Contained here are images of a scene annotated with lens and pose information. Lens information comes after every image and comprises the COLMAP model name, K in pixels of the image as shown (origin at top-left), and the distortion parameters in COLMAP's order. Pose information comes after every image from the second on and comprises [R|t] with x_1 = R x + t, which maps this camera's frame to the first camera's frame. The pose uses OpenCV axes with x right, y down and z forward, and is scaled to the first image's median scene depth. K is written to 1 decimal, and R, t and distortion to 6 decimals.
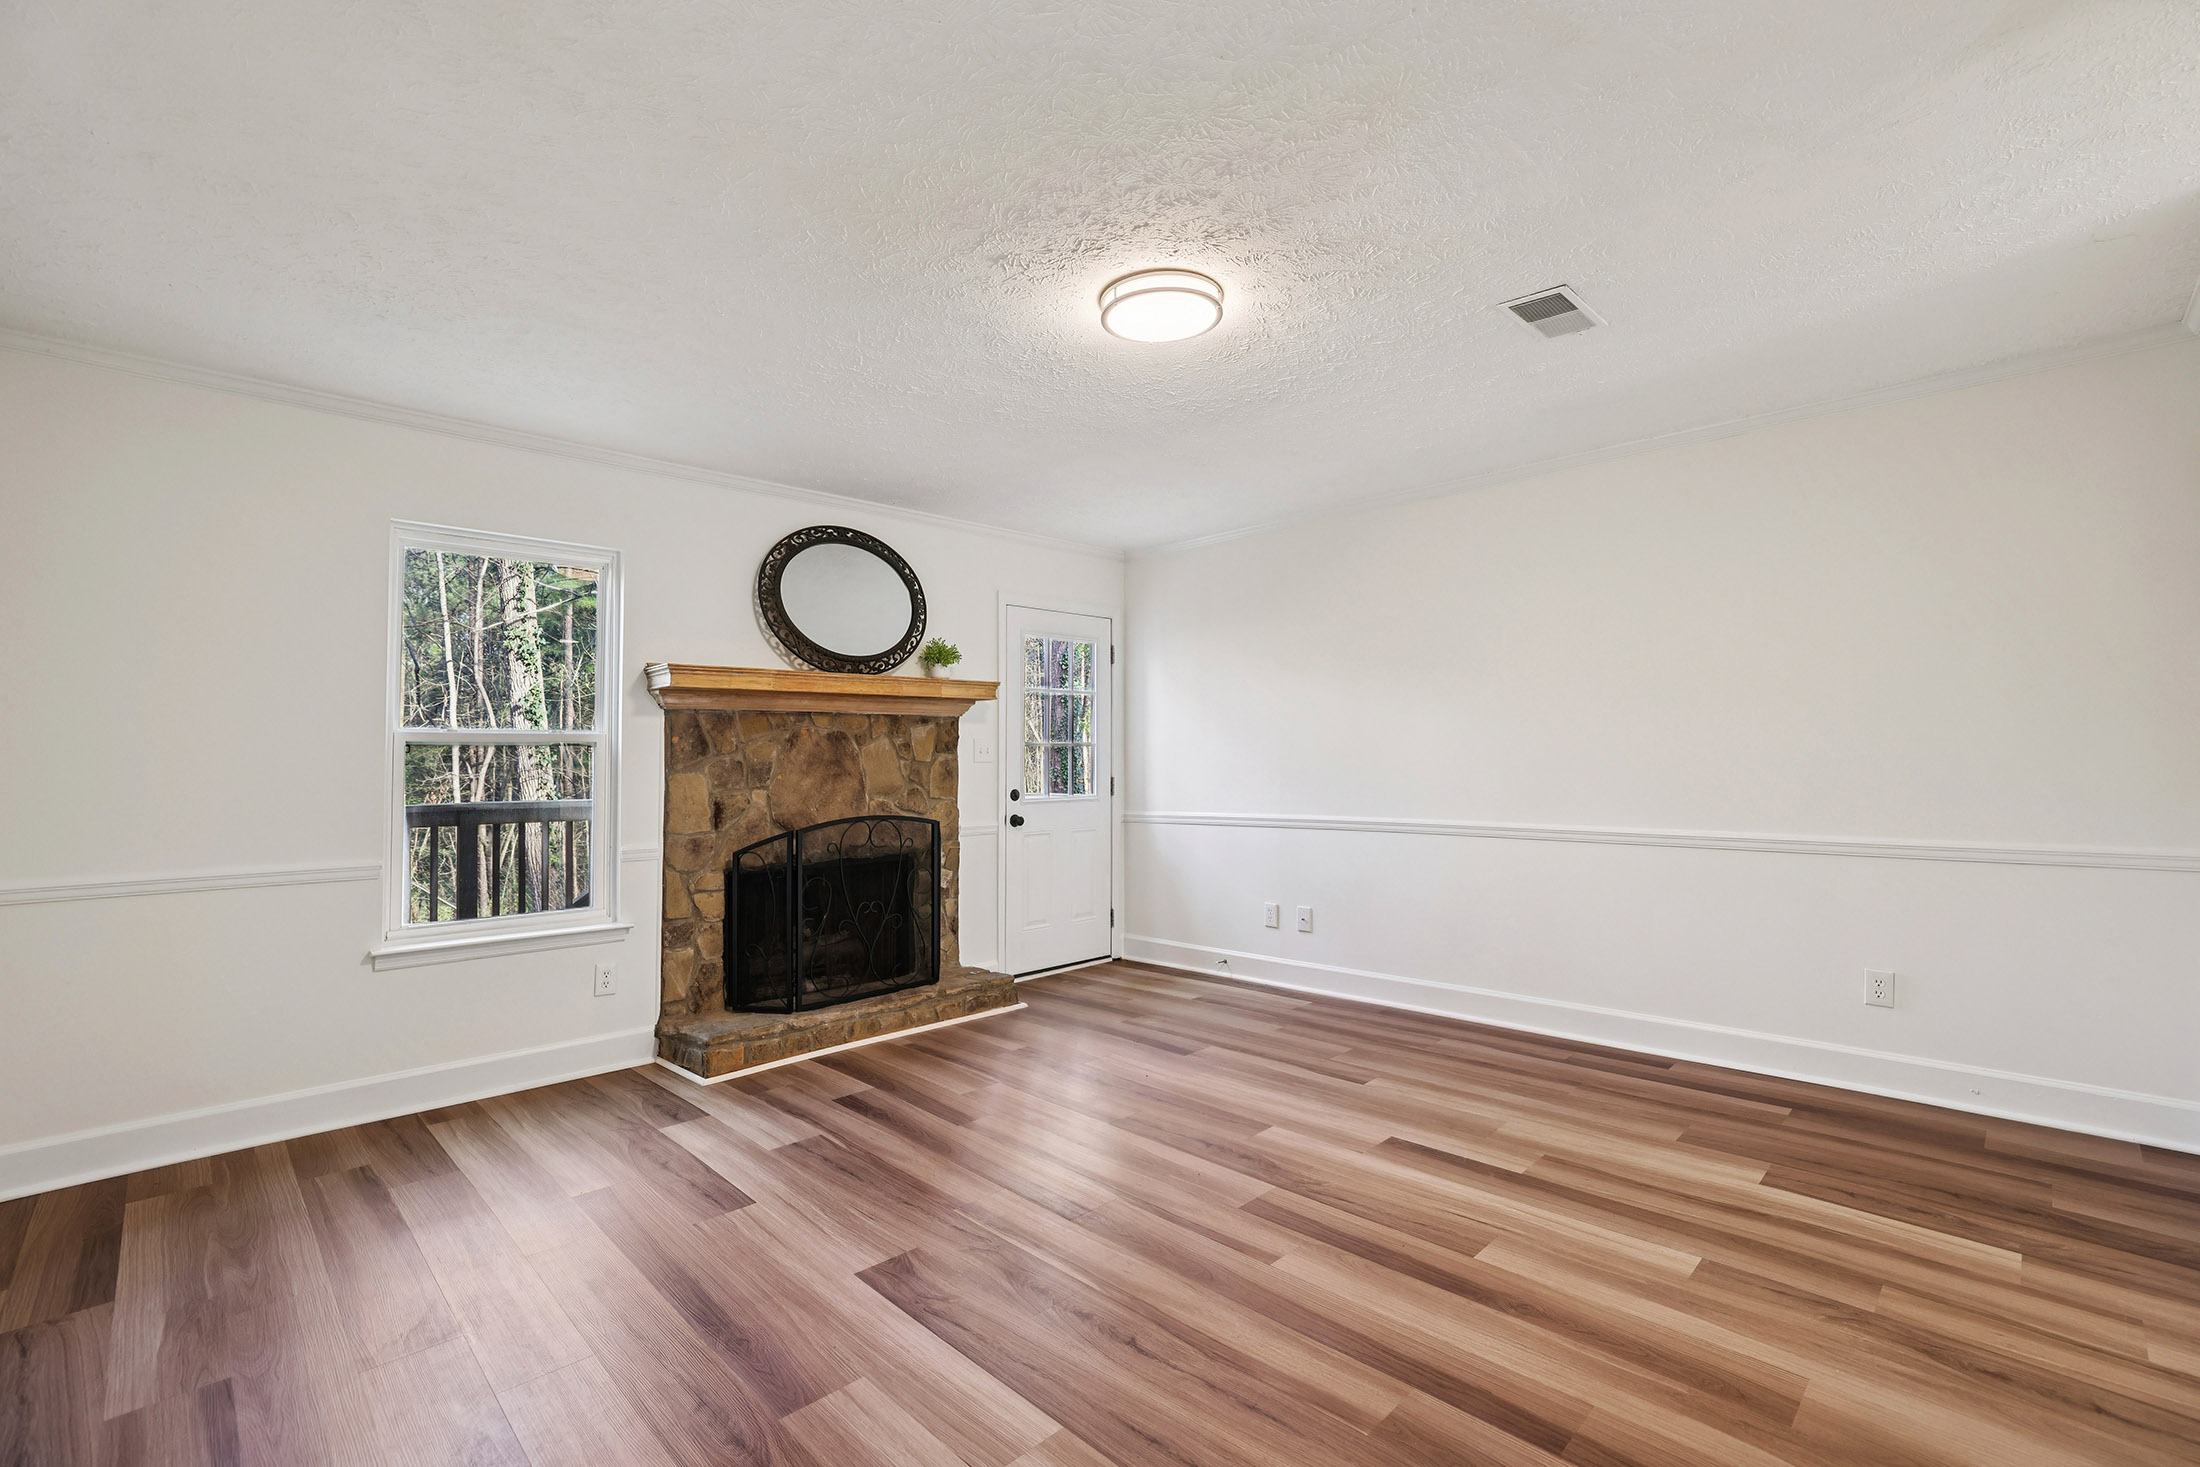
lens RADIAL K [[962.8, 0, 1100.0], [0, 962.8, 733.5], [0, 0, 1]] dist [-0.048343, 0.020946]
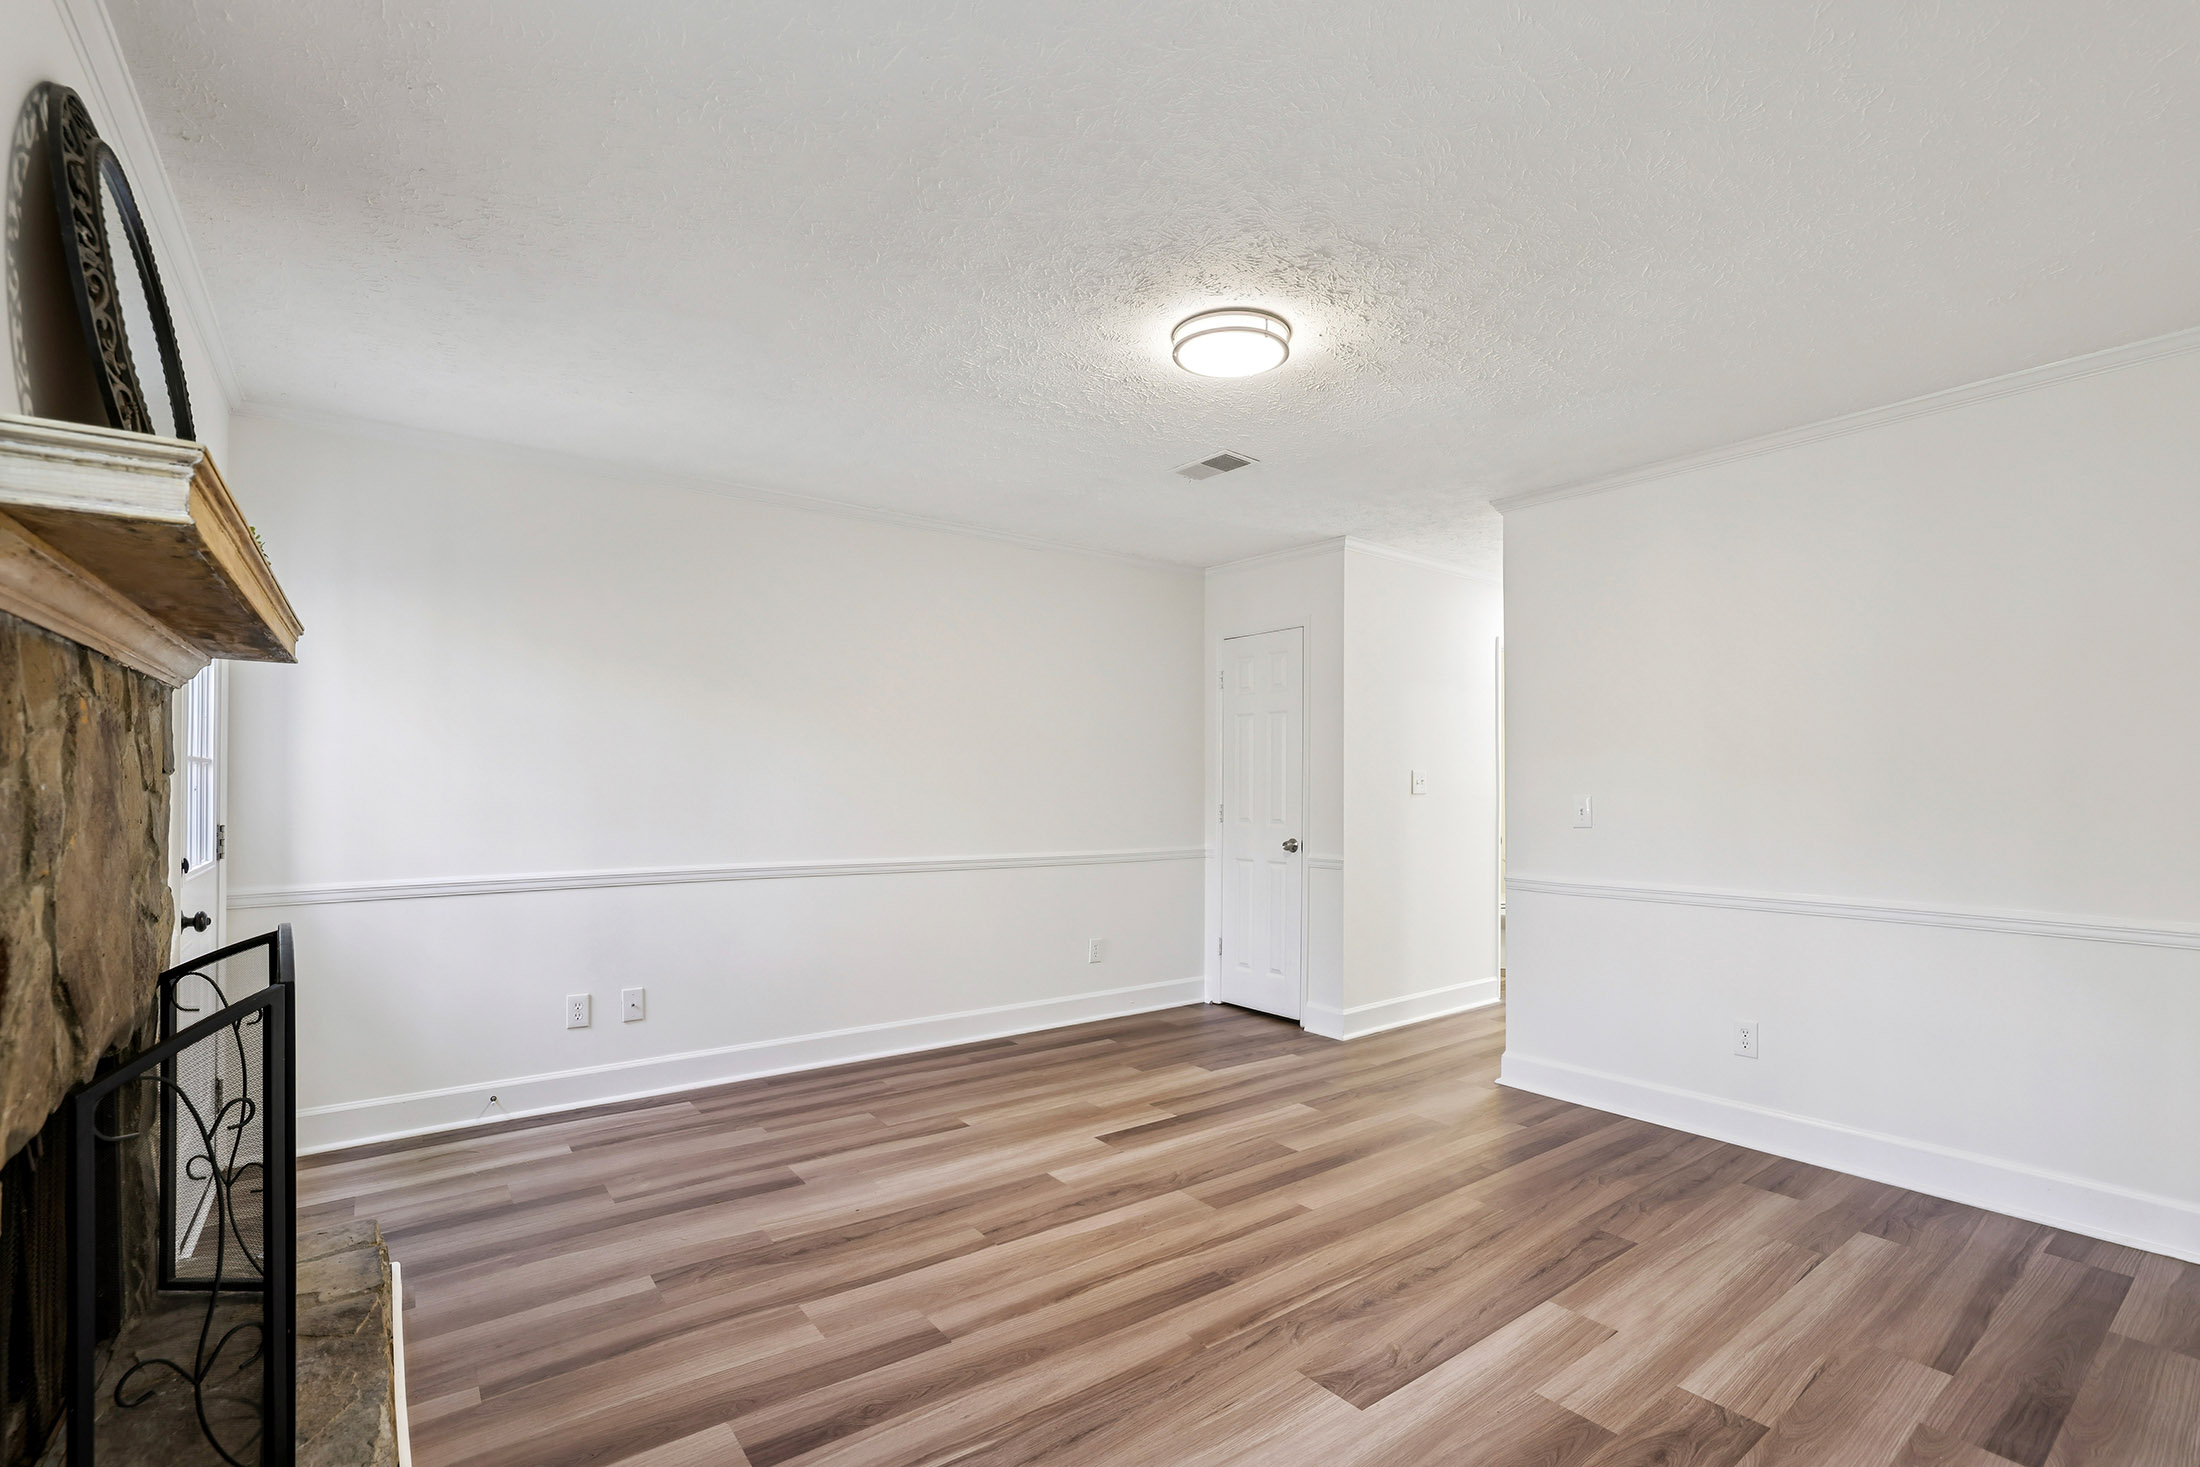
lens RADIAL K [[1013.1, 0, 1096.4], [0, 1013.1, 840.7], [0, 0, 1]] dist [-0.040783, 0.000234]
pose [[0.118549, -0.035916, 0.992298, -0.638740], [-0.033824, 0.998620, 0.040186, 0.015352], [-0.992372, -0.038328, 0.117171, 0.632540]]
